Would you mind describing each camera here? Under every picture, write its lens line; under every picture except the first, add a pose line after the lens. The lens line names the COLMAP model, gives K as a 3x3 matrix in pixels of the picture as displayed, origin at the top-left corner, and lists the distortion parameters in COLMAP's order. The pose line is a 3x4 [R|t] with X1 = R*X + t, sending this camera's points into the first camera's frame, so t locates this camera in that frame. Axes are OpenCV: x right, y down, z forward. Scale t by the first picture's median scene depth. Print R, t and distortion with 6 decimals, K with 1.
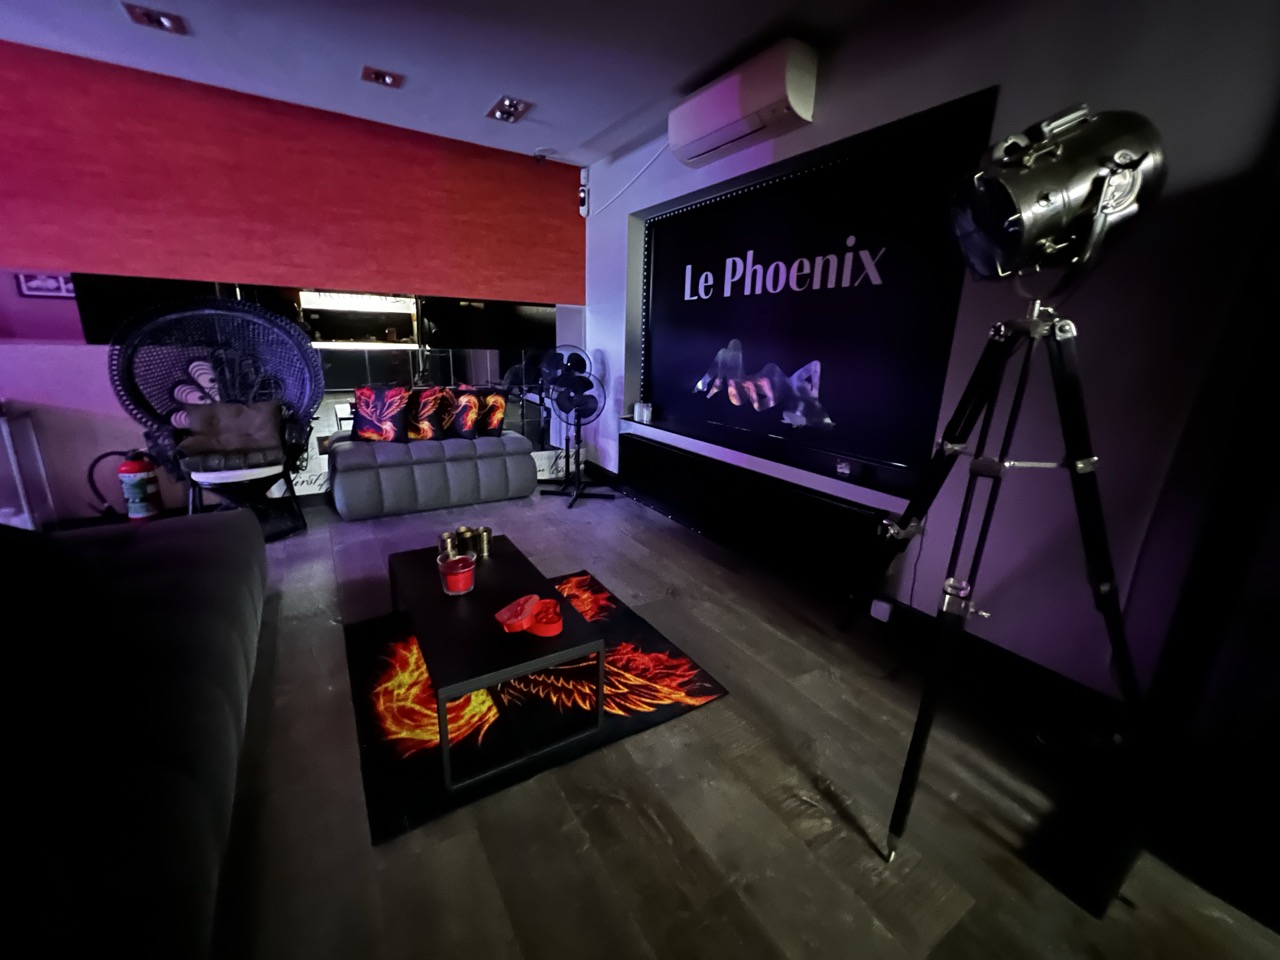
lens RADIAL K [[513.3, 0, 638.4], [0, 513.3, 477.3], [0, 0, 1]] dist [-0.006202, 0.001374]
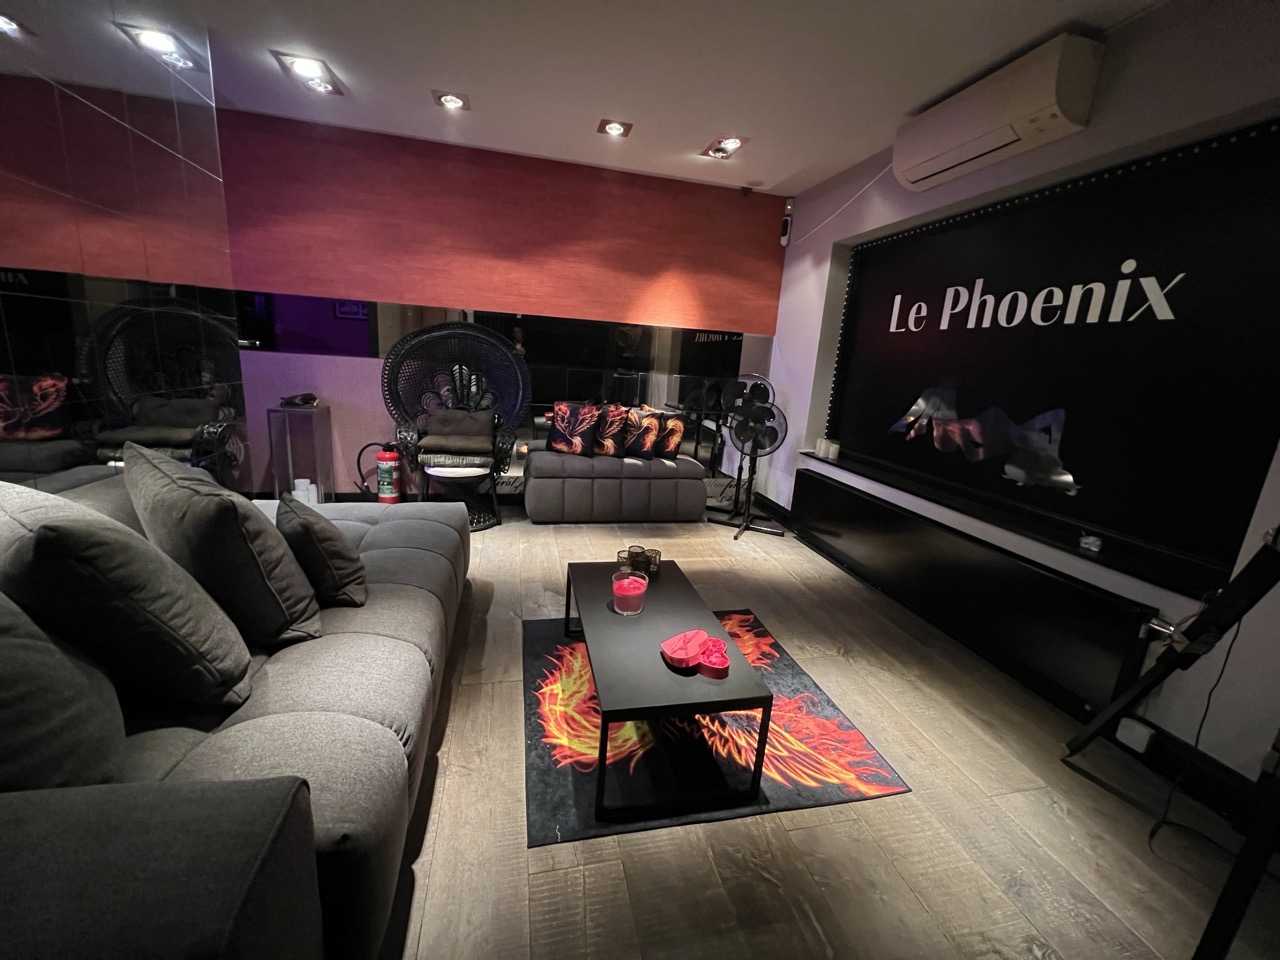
lens RADIAL K [[513.3, 0, 636.6], [0, 513.3, 476.3], [0, 0, 1]] dist [-0.006202, 0.001374]
pose [[0.944237, 0.107631, -0.311178, -0.028536], [-0.122878, 0.991976, -0.029756, -0.009442], [0.305478, 0.066334, 0.949886, 0.012603]]
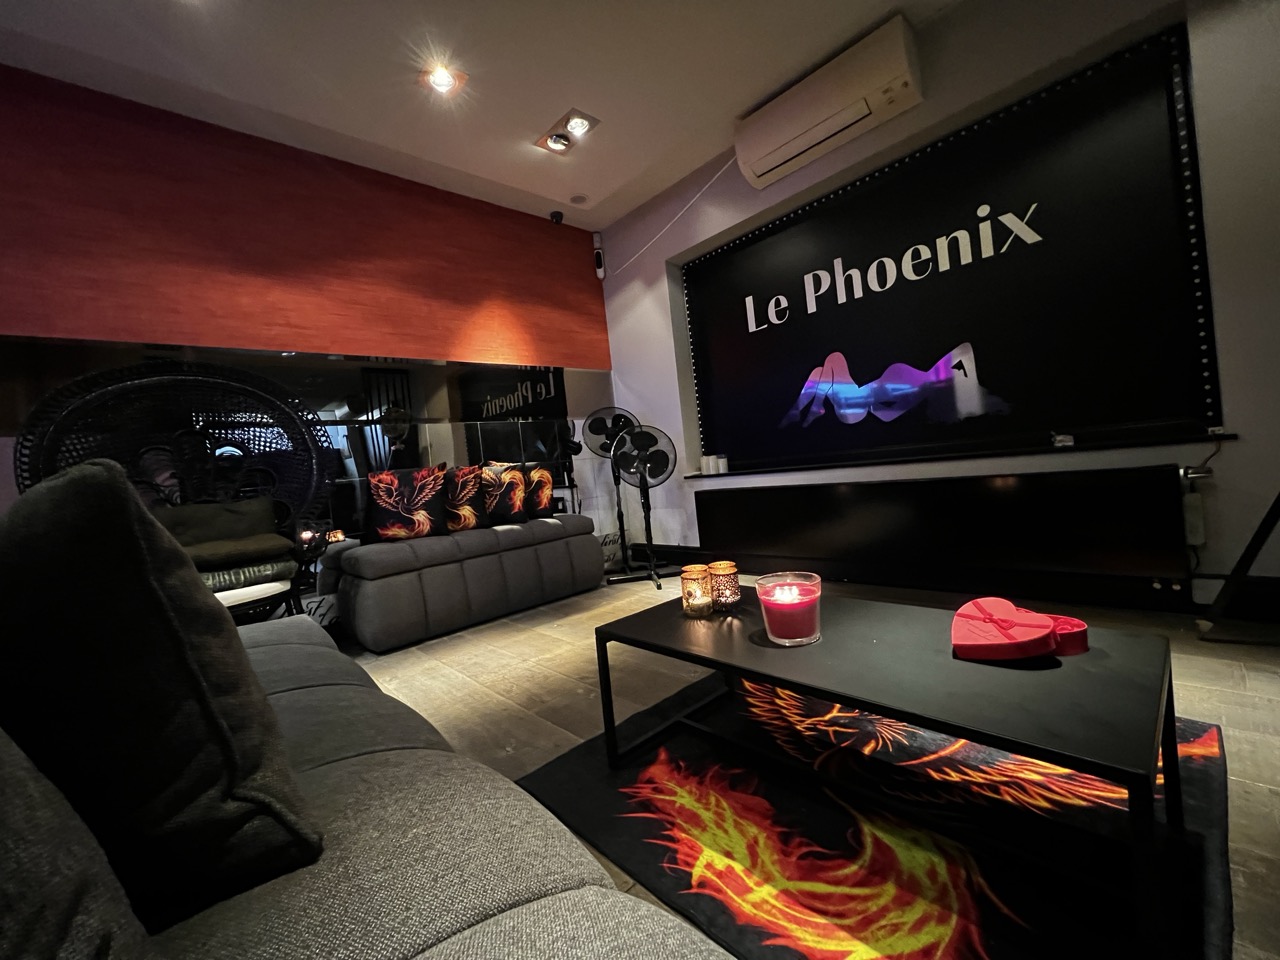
lens RADIAL K [[516.5, 0, 637.9], [0, 516.5, 473.9], [0, 0, 1]] dist [-0.002189, 0.000549]
pose [[0.974135, -0.138348, 0.178666, -0.371156], [0.178657, 0.955661, -0.234082, 0.091787], [-0.138360, 0.259947, 0.955659, 0.261998]]
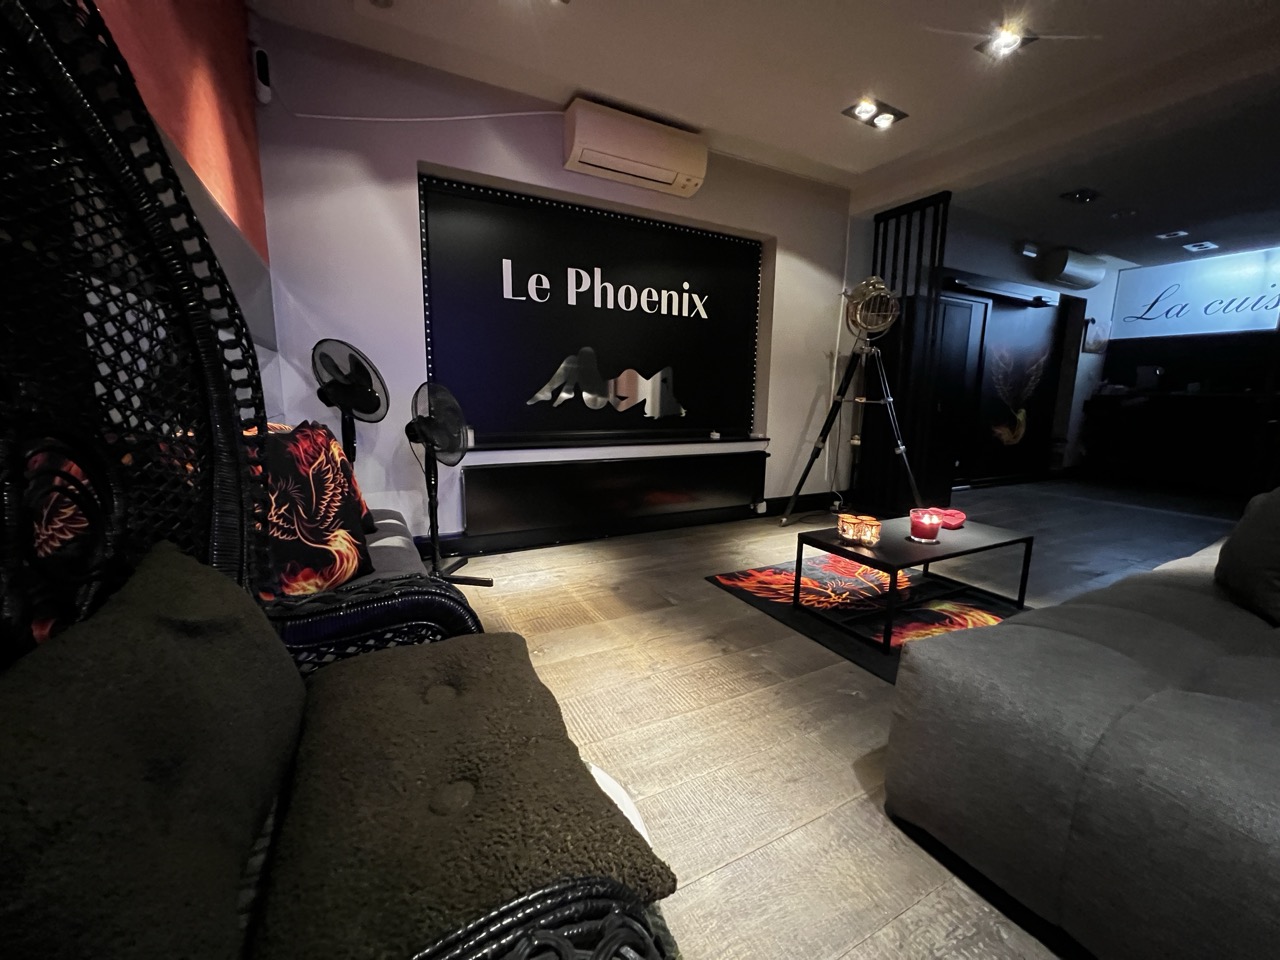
lens RADIAL K [[513.3, 0, 638.8], [0, 513.3, 475.2], [0, 0, 1]] dist [-0.006202, 0.001374]
pose [[0.070444, -0.186851, 0.979859, -0.972455], [0.242047, 0.956144, 0.164928, -0.182562], [-0.967704, 0.225554, 0.112581, 0.922507]]
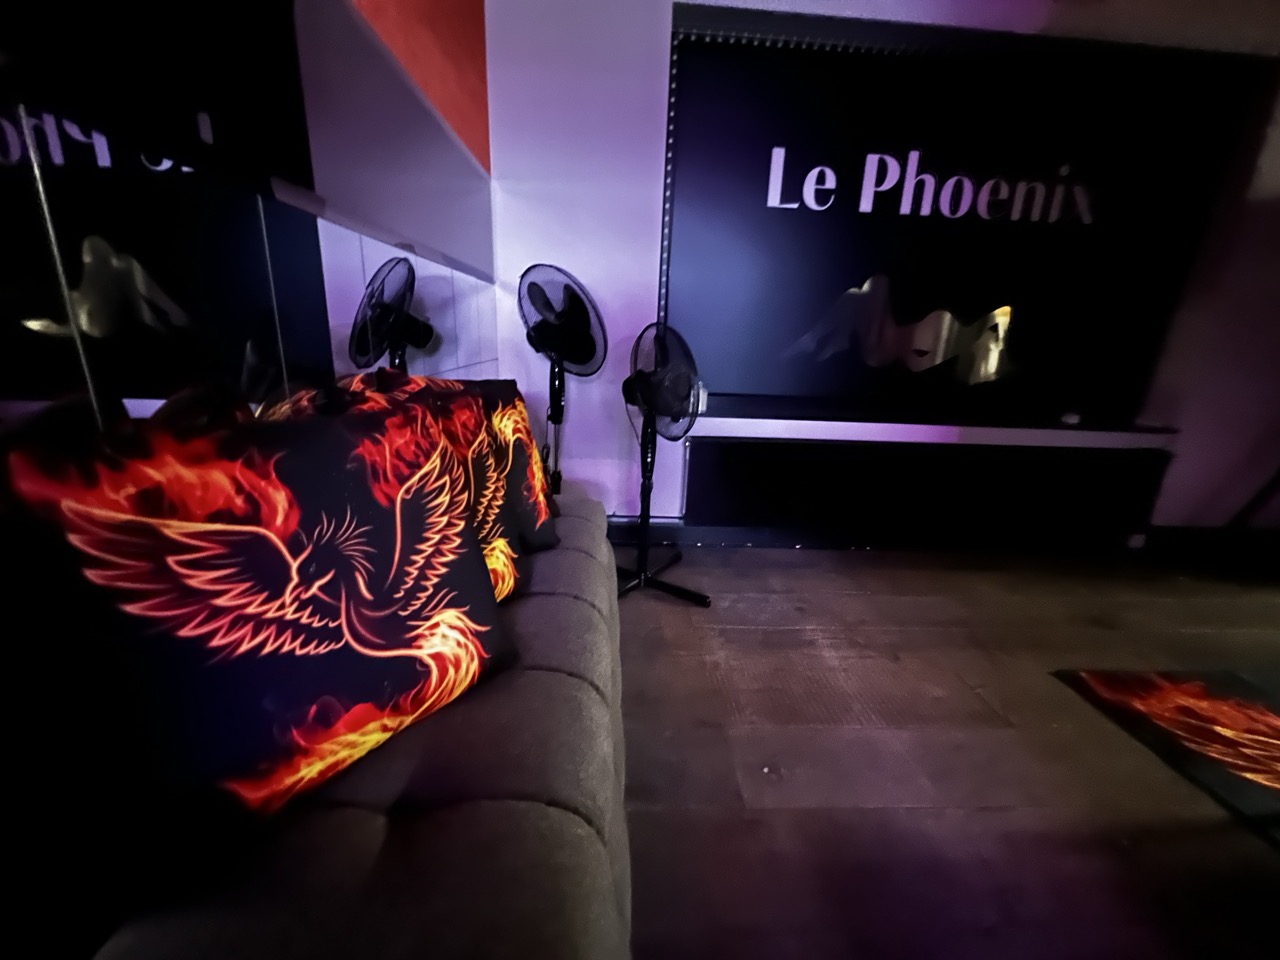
lens RADIAL K [[513.3, 0, 636.0], [0, 513.3, 474.4], [0, 0, 1]] dist [-0.006202, 0.001374]
pose [[0.491096, -0.243429, 0.836401, -0.716330], [0.198070, 0.966215, 0.164913, -0.204516], [-0.848288, 0.084678, 0.522721, 1.030689]]
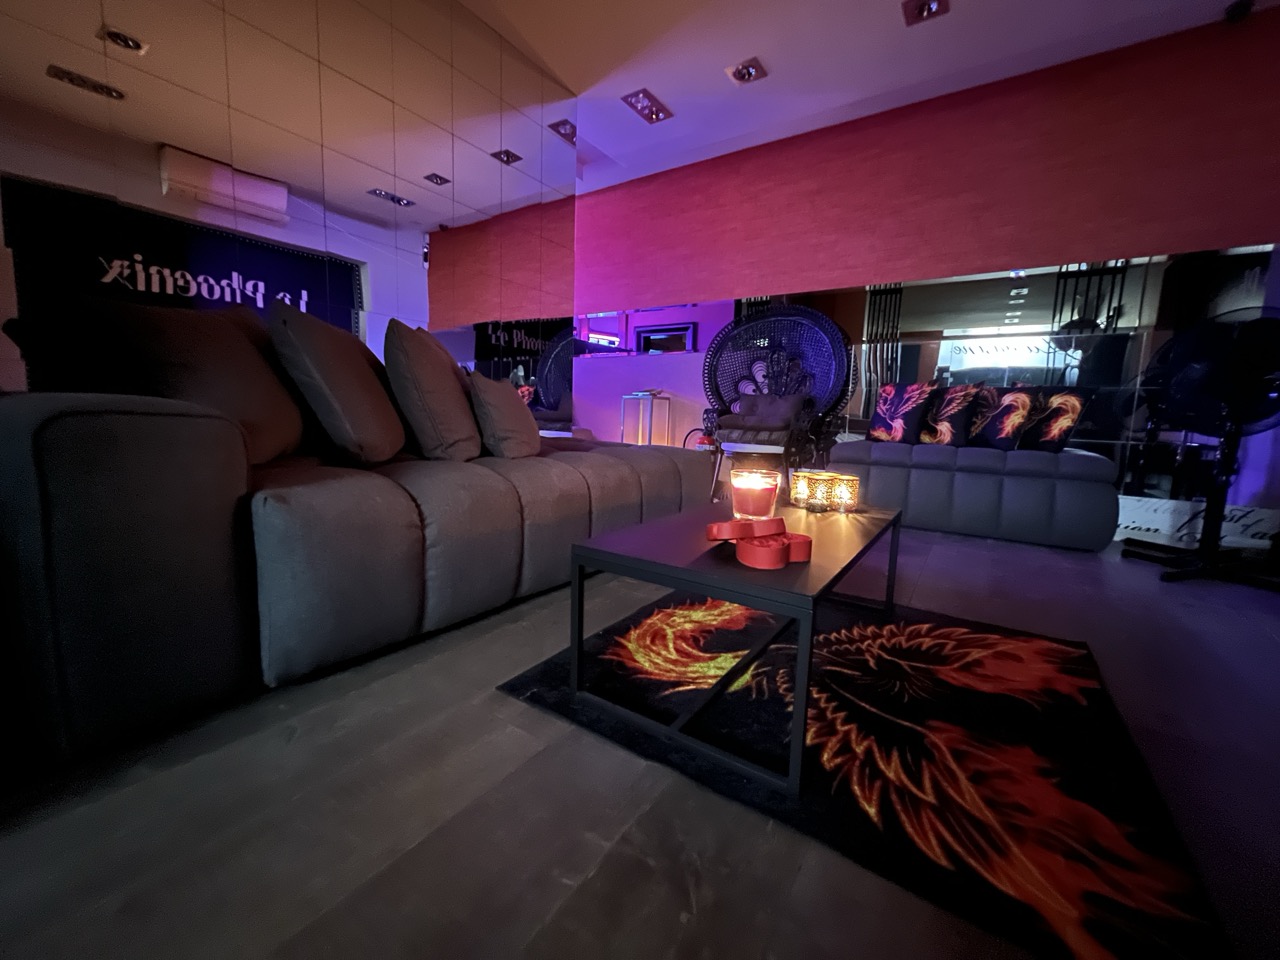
lens RADIAL K [[516.5, 0, 639.0], [0, 516.5, 476.1], [0, 0, 1]] dist [-0.002189, 0.000549]
pose [[0.409699, 0.094105, -0.907354, 0.164092], [-0.251266, 0.967830, -0.013078, 0.131332], [0.876933, 0.233345, 0.420165, 0.322498]]
